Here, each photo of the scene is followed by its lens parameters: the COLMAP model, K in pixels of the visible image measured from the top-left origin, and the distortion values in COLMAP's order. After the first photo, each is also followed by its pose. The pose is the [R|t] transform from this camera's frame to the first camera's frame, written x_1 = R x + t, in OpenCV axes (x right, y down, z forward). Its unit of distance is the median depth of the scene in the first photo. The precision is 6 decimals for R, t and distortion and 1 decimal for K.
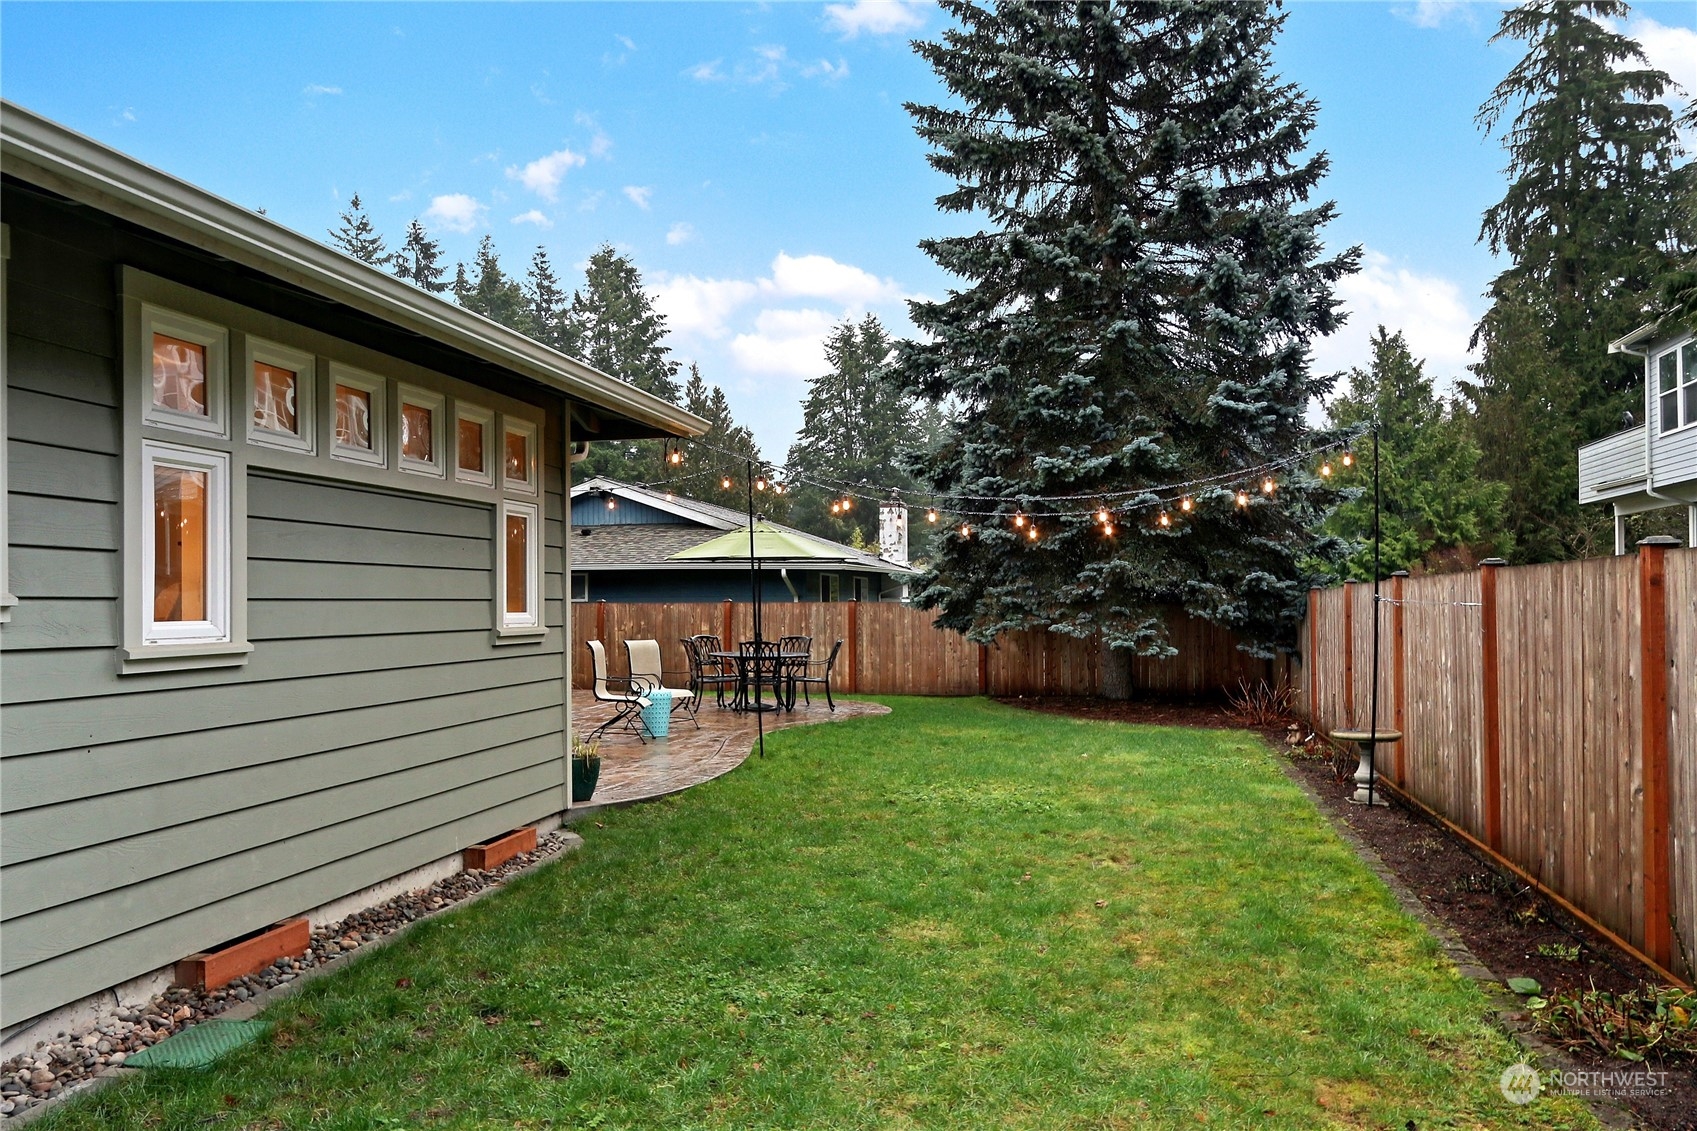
lens RADIAL K [[1251.7, 0, 848.5], [0, 1251.7, 565.5], [0, 0, 1]] dist [-0.001353, -0.003113]
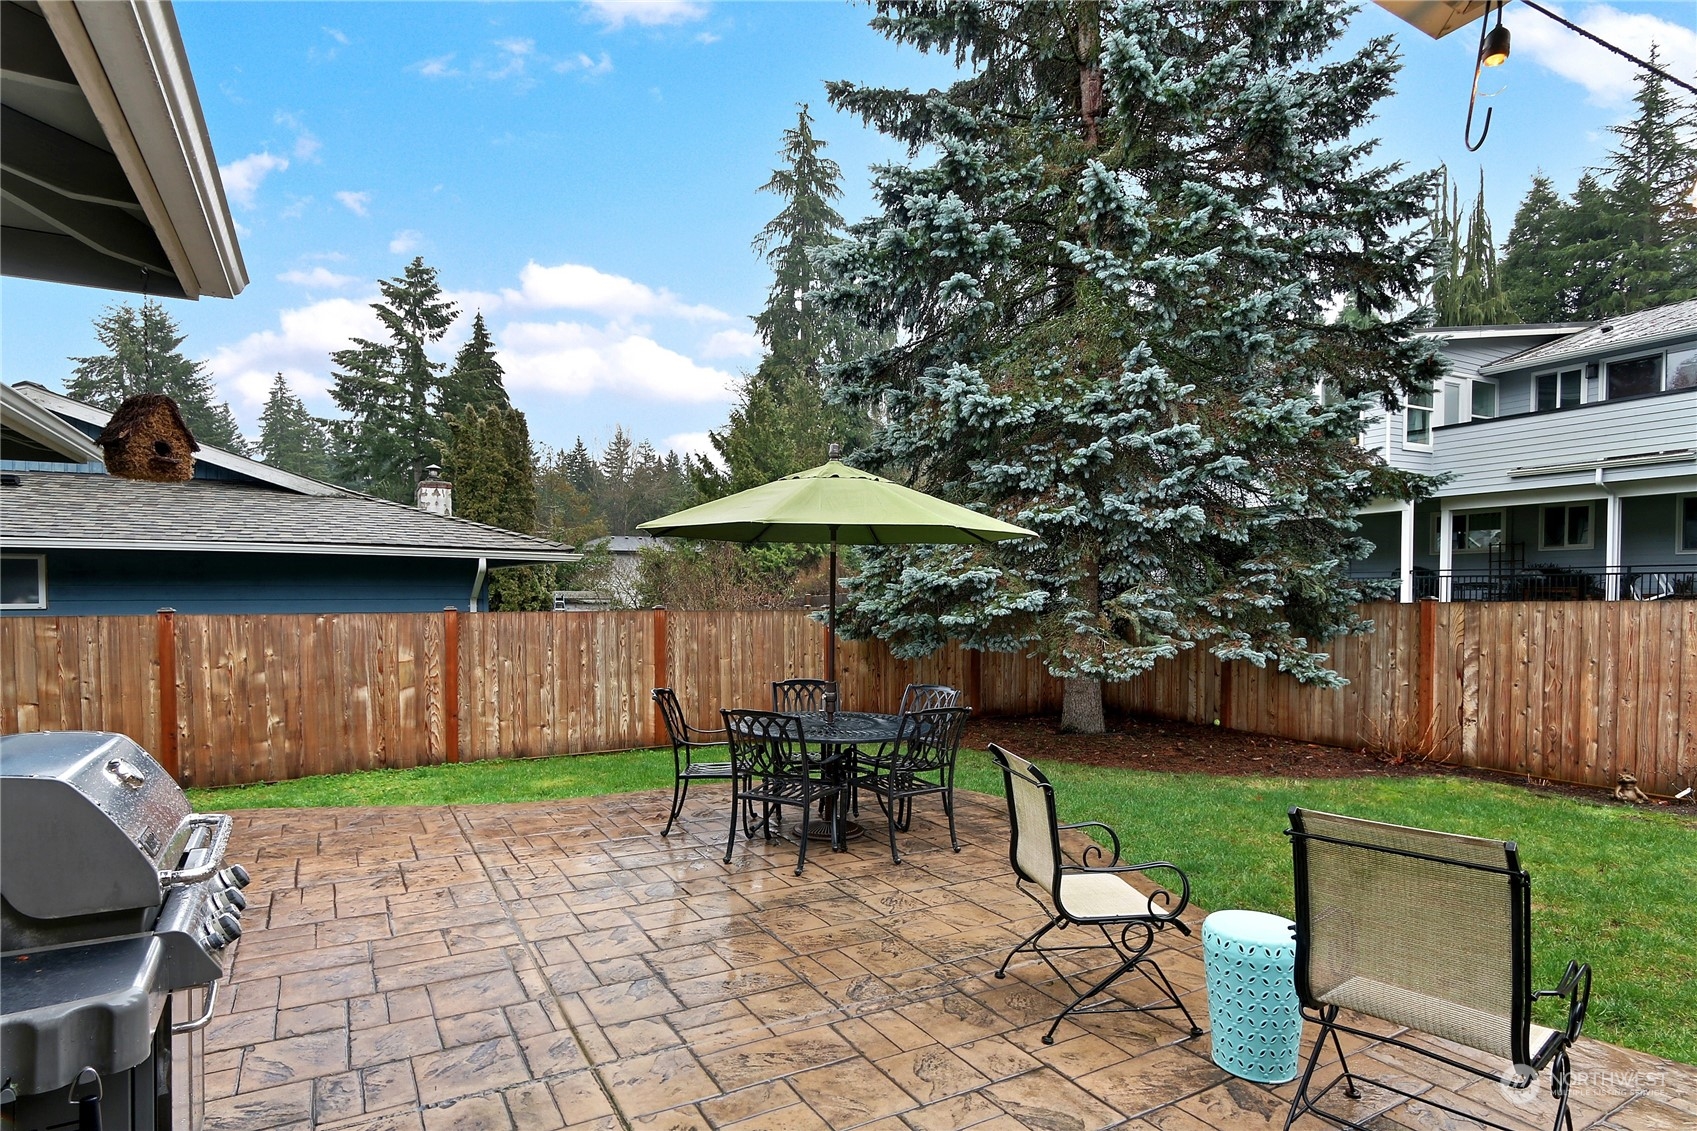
lens RADIAL K [[906.8, 0, 851.8], [0, 906.8, 610.2], [0, 0, 1]] dist [0.002377, 0.000444]
pose [[0.752586, -0.007431, 0.658452, -0.232681], [-0.022914, 0.999035, 0.037465, 0.007855], [-0.658095, -0.043283, 0.751690, 0.542438]]
